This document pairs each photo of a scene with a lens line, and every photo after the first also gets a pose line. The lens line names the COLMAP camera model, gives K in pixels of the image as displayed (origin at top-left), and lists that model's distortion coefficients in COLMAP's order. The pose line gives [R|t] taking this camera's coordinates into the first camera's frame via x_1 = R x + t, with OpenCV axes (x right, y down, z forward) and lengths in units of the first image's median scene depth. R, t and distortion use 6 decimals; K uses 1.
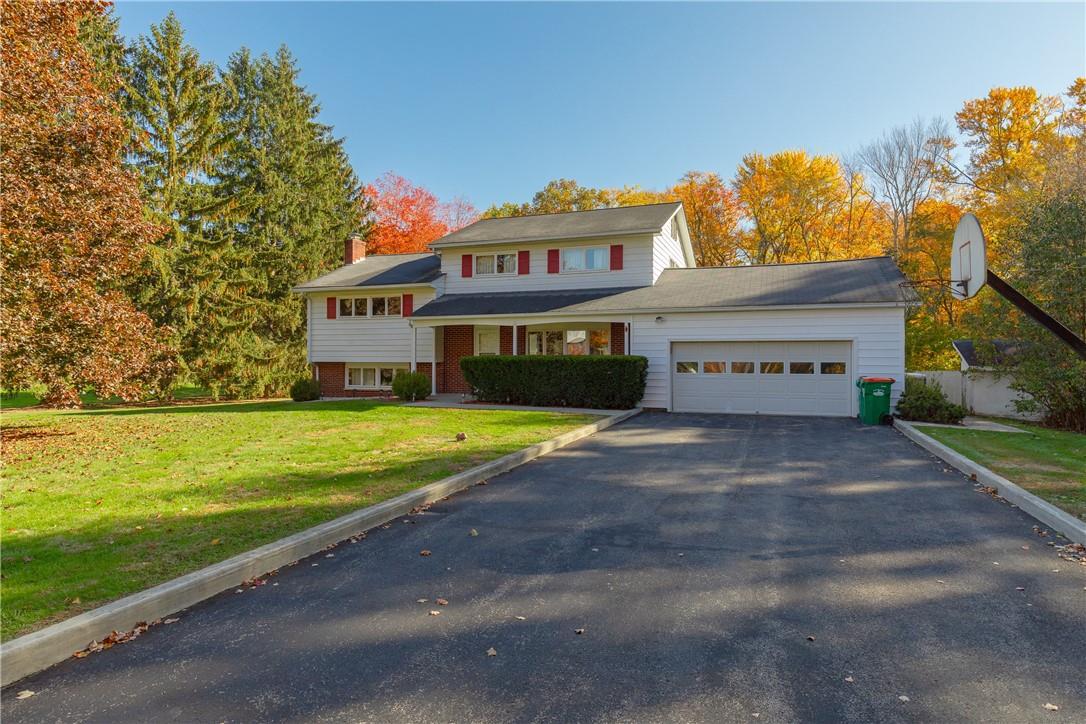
lens RADIAL K [[642.0, 0, 543.0], [0, 642.0, 362.0], [0, 0, 1]] dist [-0.002298, 0.000672]
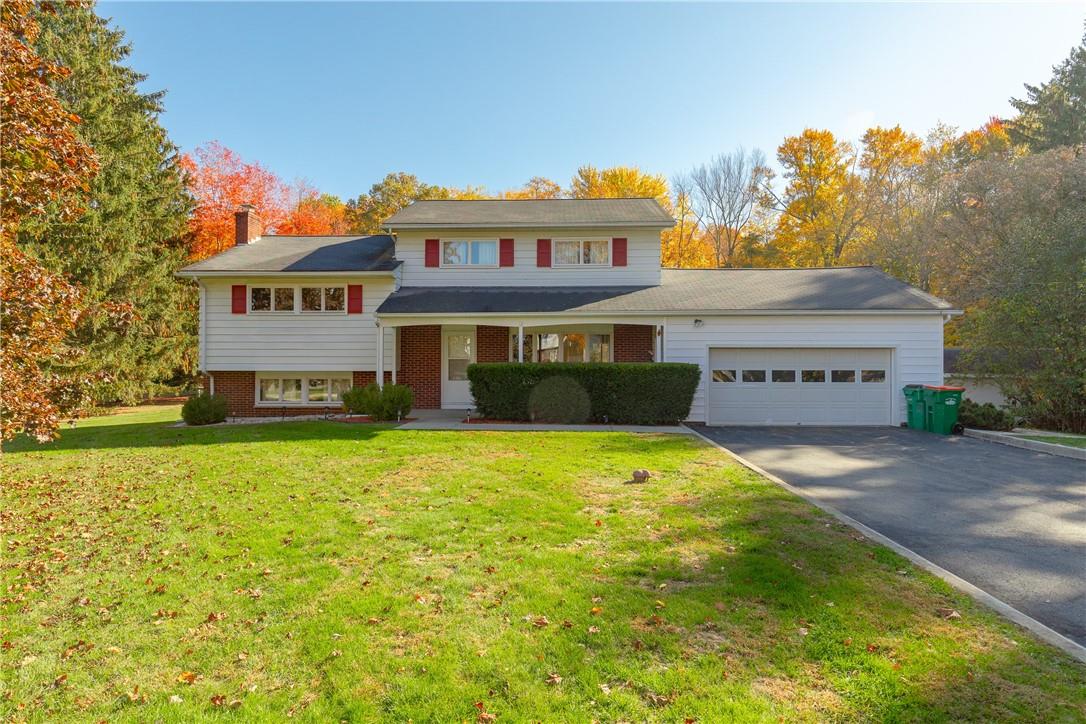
lens RADIAL K [[642.0, 0, 543.0], [0, 642.0, 362.0], [0, 0, 1]] dist [-0.002298, 0.000672]
pose [[0.944564, 0.001709, 0.328324, -0.240599], [0.001953, 0.999940, -0.010824, -0.001758], [-0.328323, 0.010865, 0.944503, 0.173901]]
